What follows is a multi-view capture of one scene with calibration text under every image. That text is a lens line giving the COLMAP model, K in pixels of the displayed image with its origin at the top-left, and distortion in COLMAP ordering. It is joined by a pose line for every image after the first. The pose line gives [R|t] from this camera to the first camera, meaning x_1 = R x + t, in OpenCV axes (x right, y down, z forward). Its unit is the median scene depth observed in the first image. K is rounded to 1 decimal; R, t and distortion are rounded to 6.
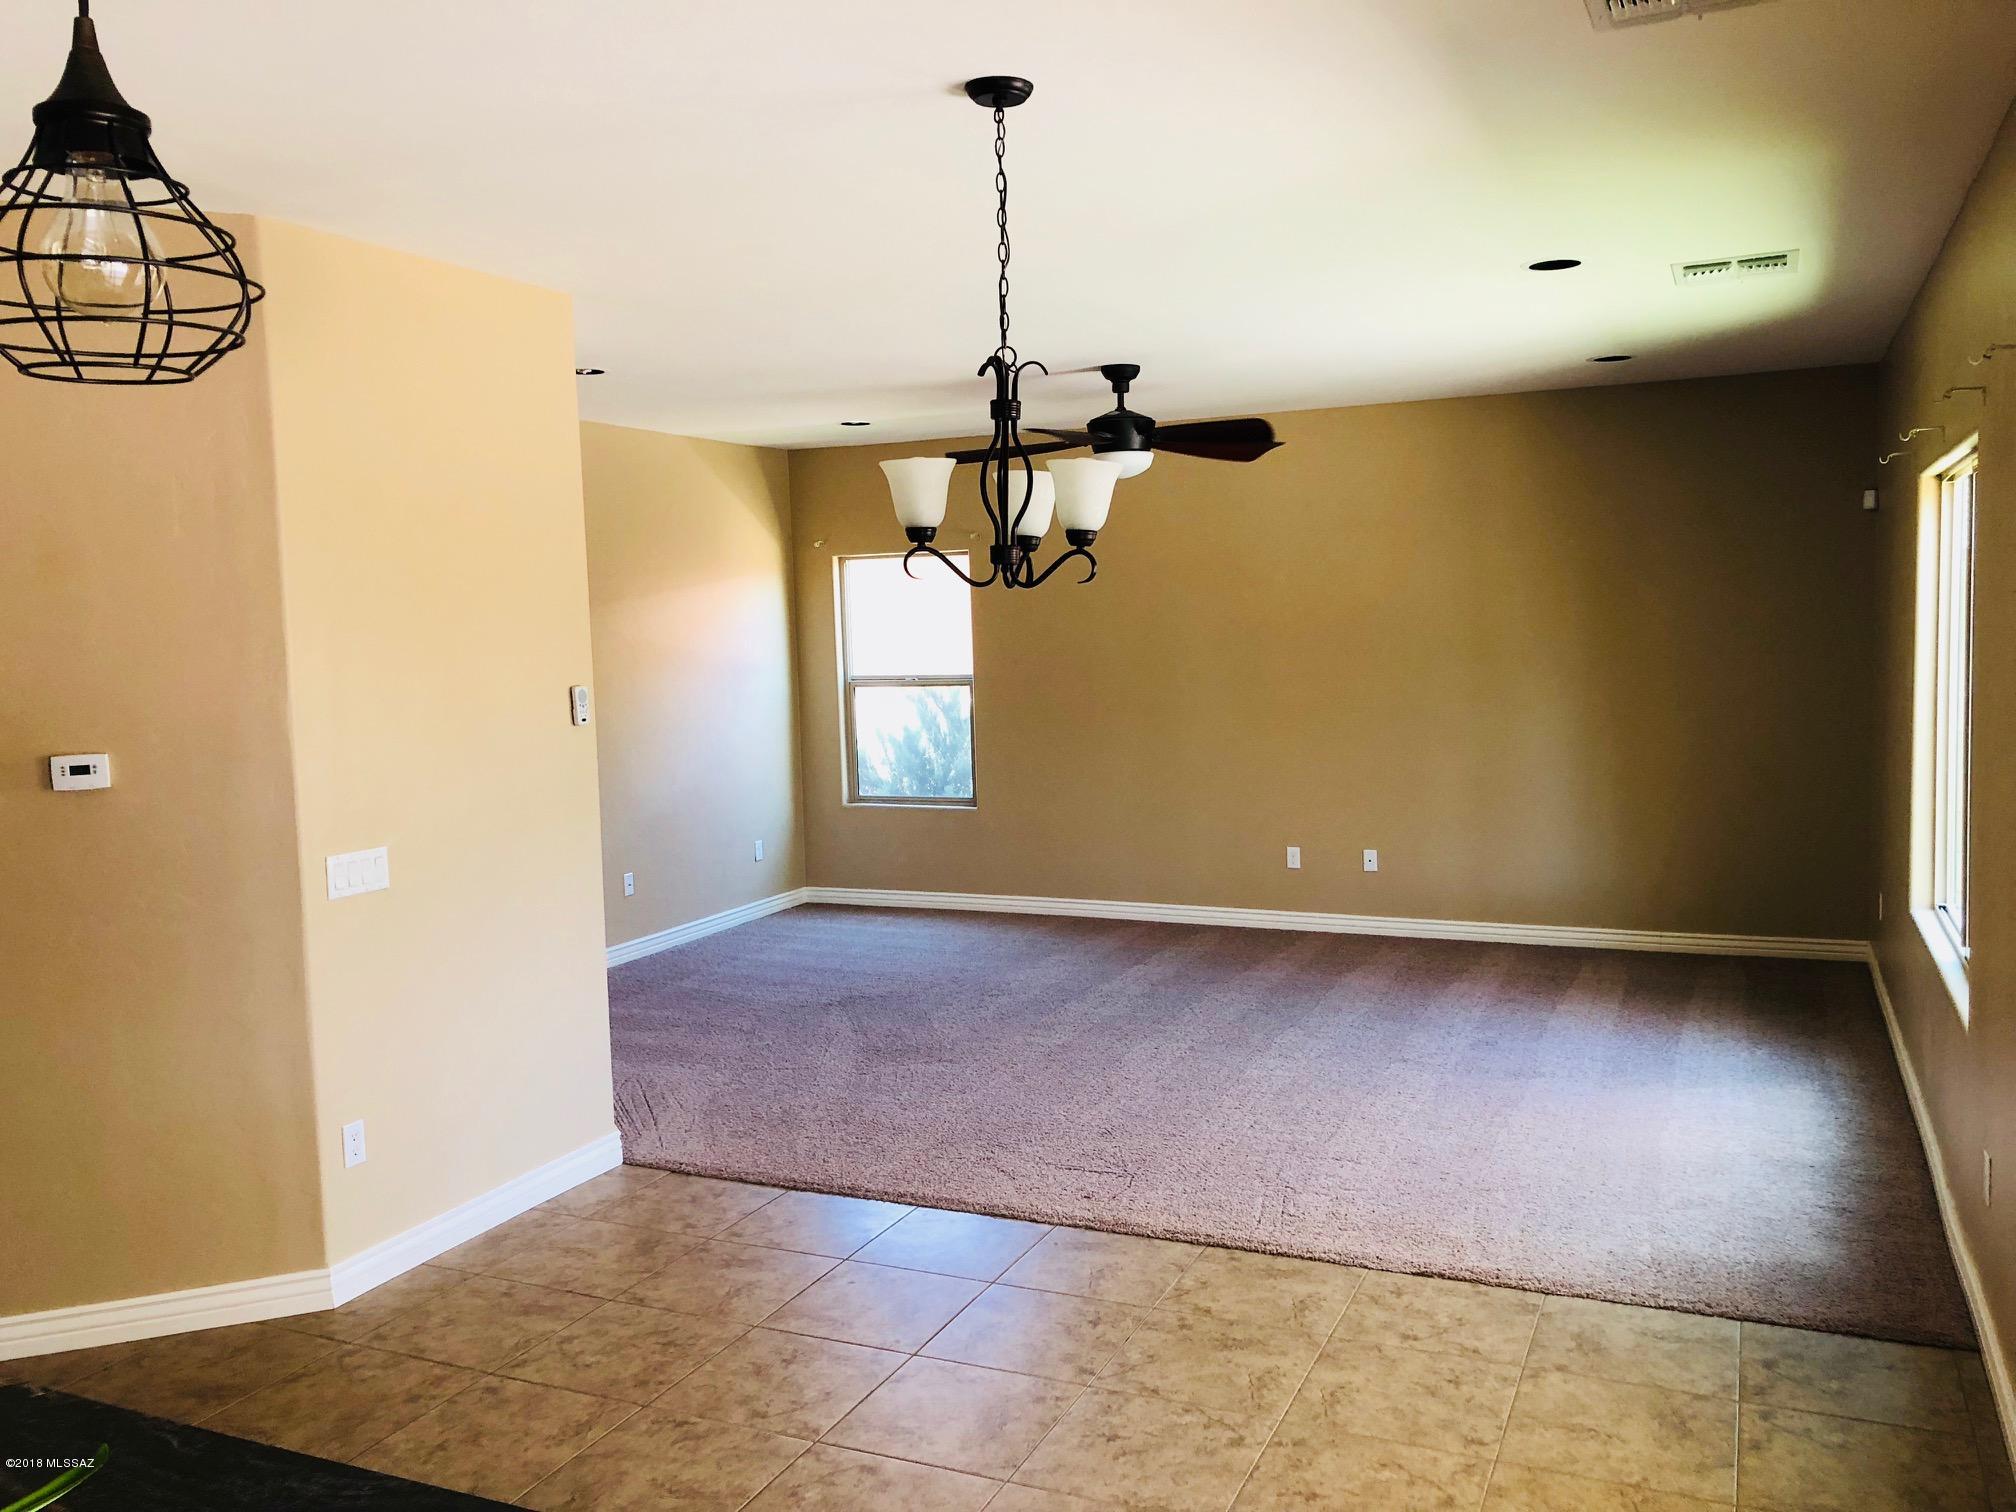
lens RADIAL K [[1600.9, 0, 1017.3], [0, 1600.9, 751.8], [0, 0, 1]] dist [0.008768, 0.000576]
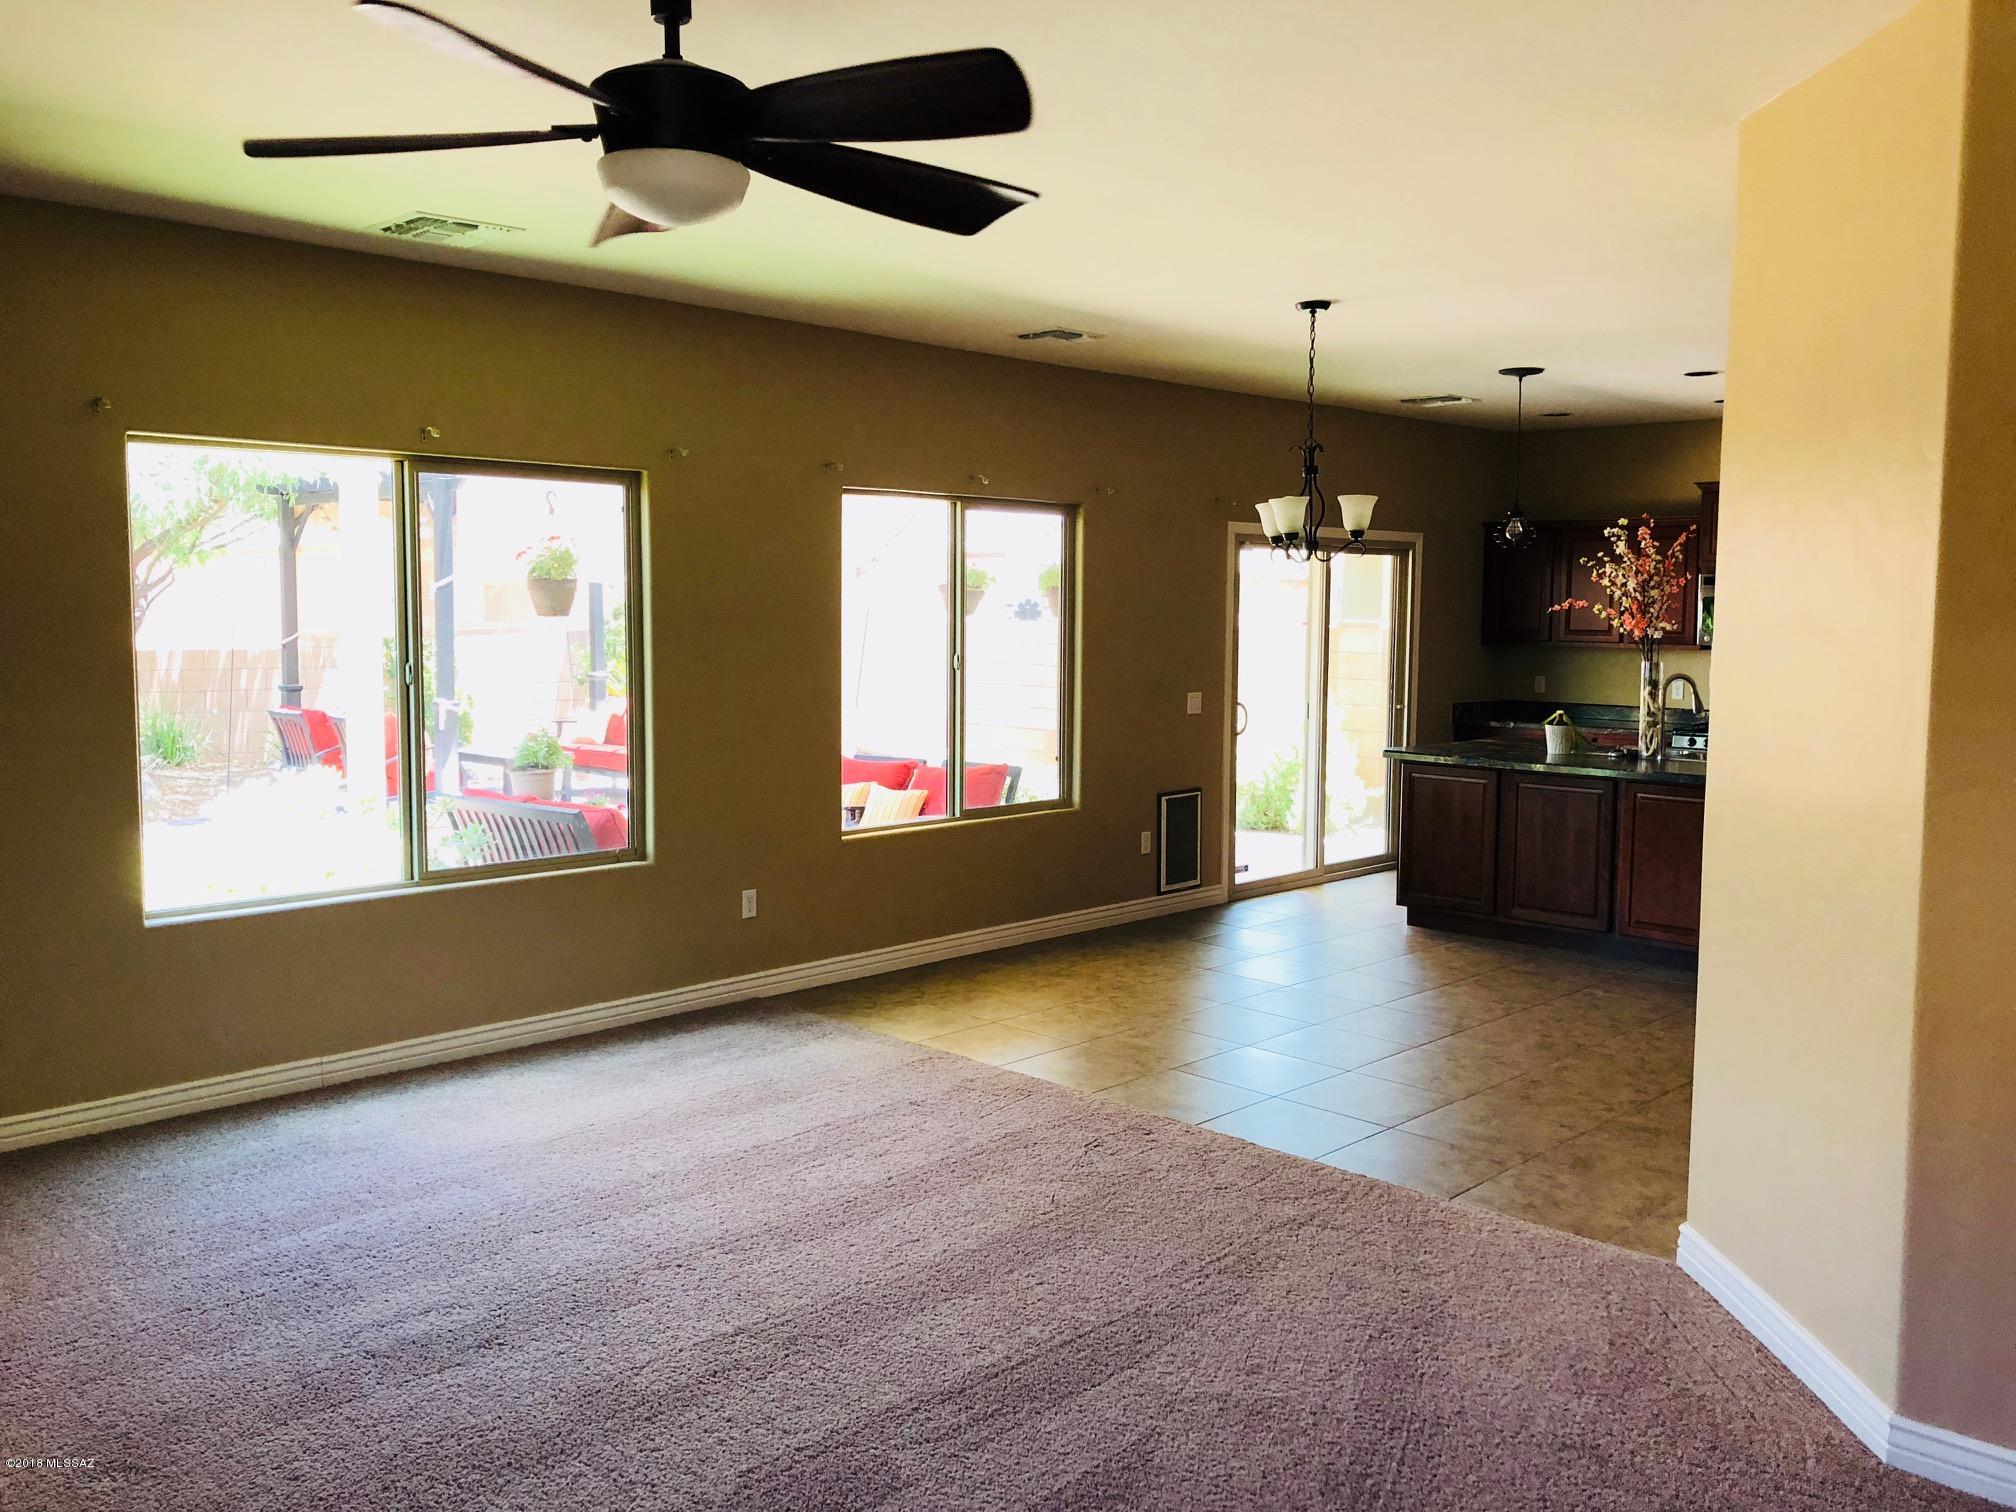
lens RADIAL K [[1600.9, 0, 1017.3], [0, 1600.9, 751.8], [0, 0, 1]] dist [0.008768, 0.000576]
pose [[-0.933128, -0.013688, 0.359283, -0.316454], [0.044270, 0.987297, 0.152593, -0.161545], [-0.356808, 0.158294, -0.920669, 2.509176]]
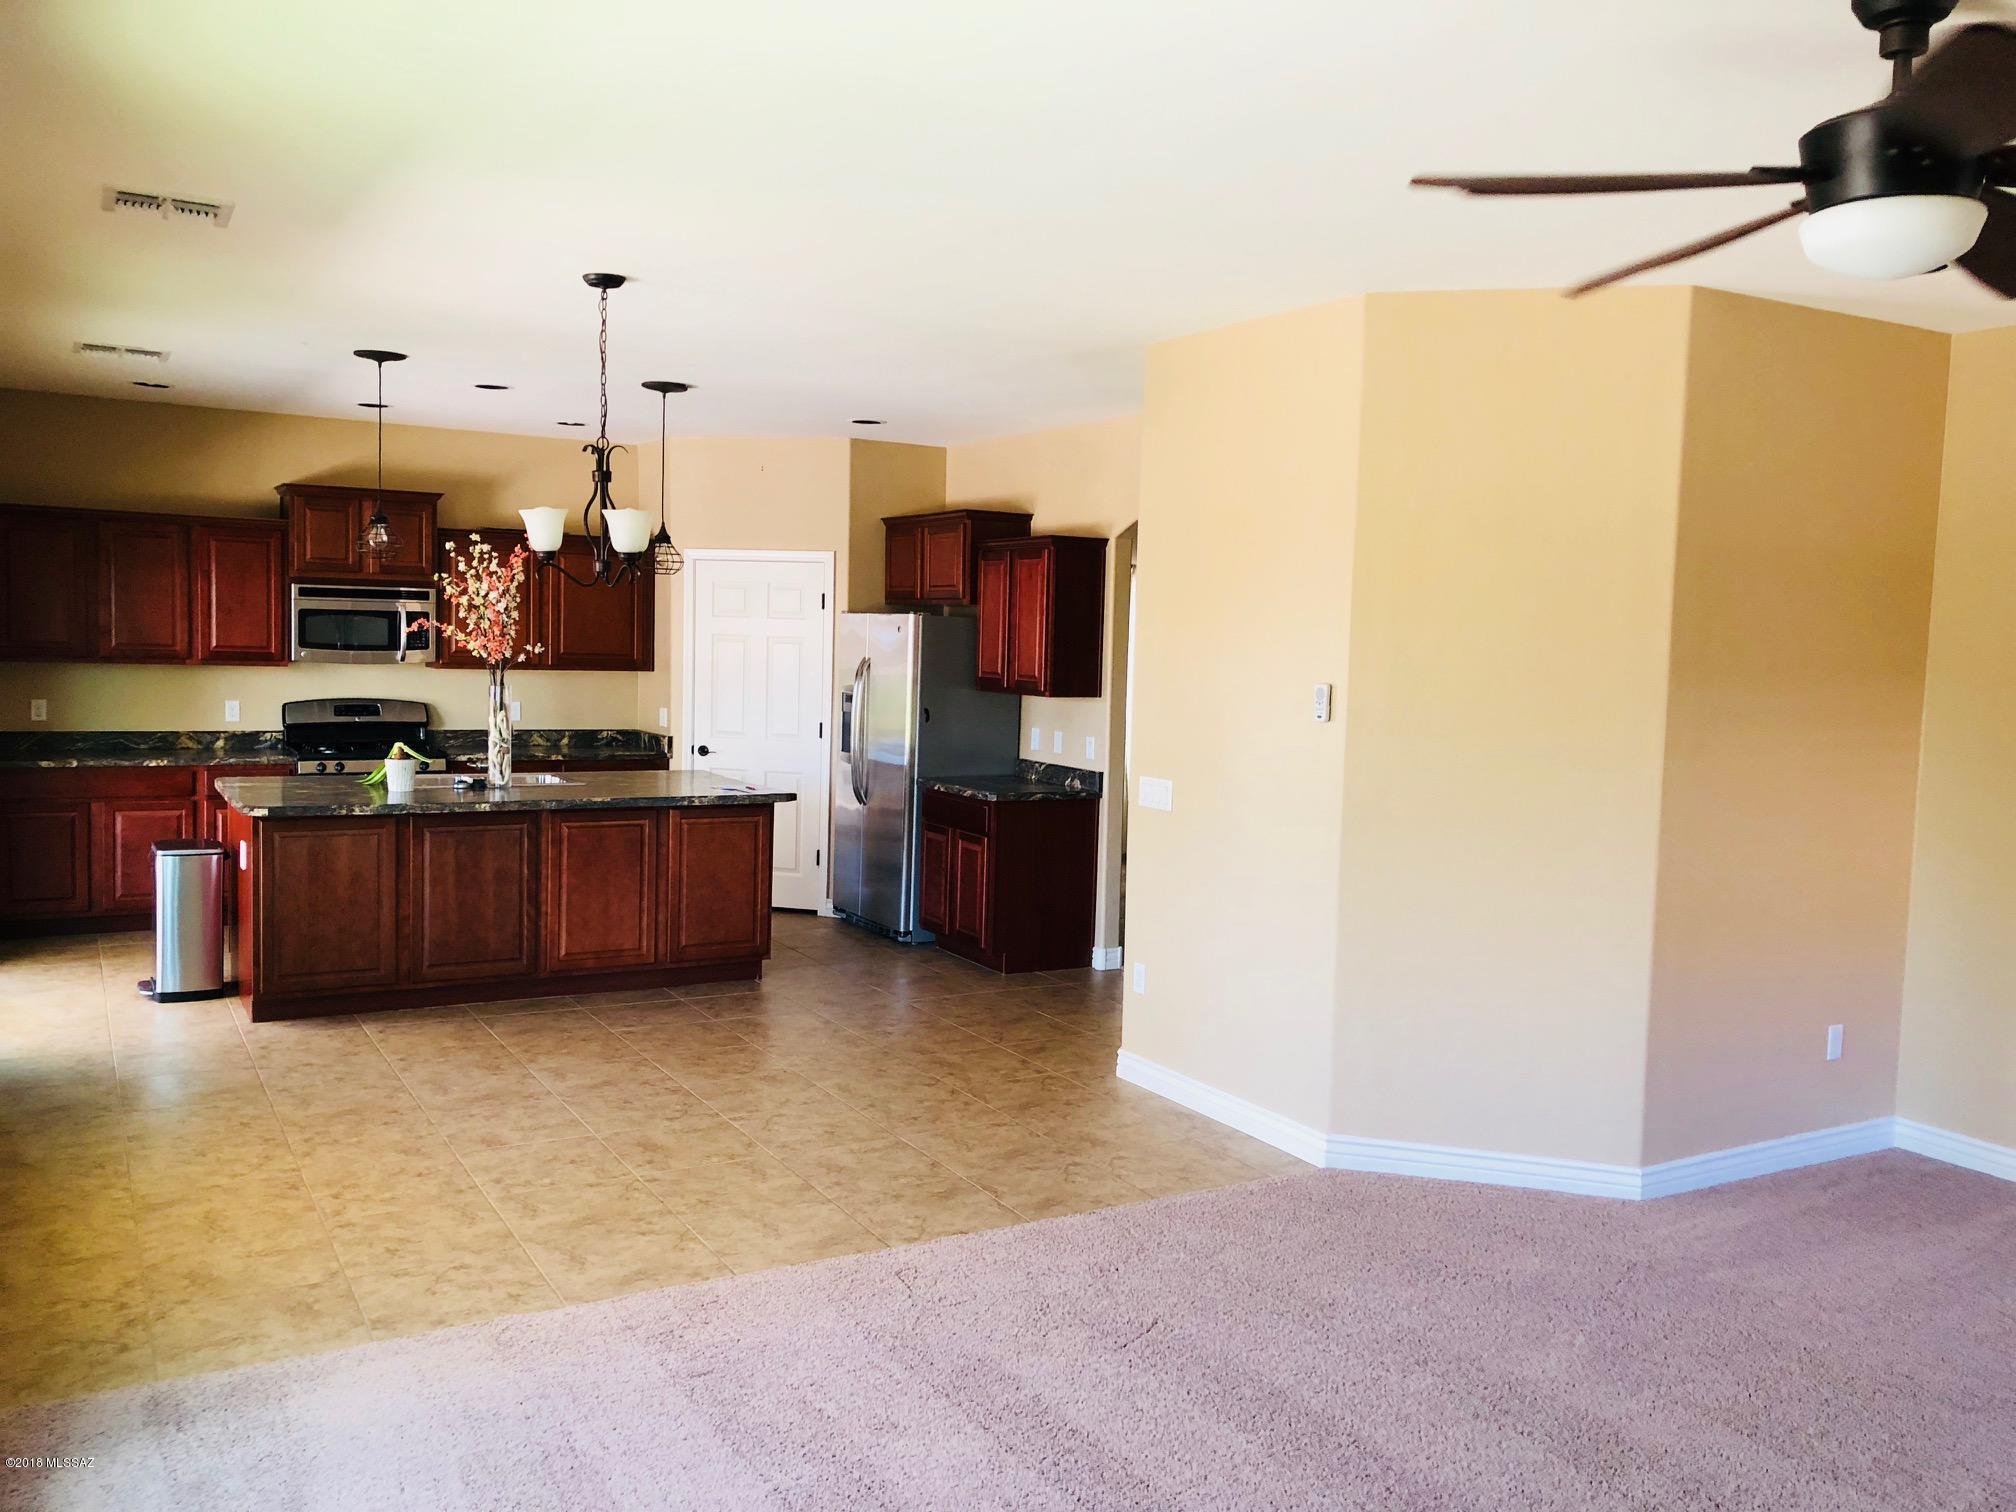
lens RADIAL K [[1600.9, 0, 1017.3], [0, 1600.9, 751.8], [0, 0, 1]] dist [0.008768, 0.000576]
pose [[-0.568408, 0.075062, -0.819315, 0.927004], [-0.077061, 0.986595, 0.143850, -0.176519], [0.819130, 0.144903, -0.555004, 1.923232]]
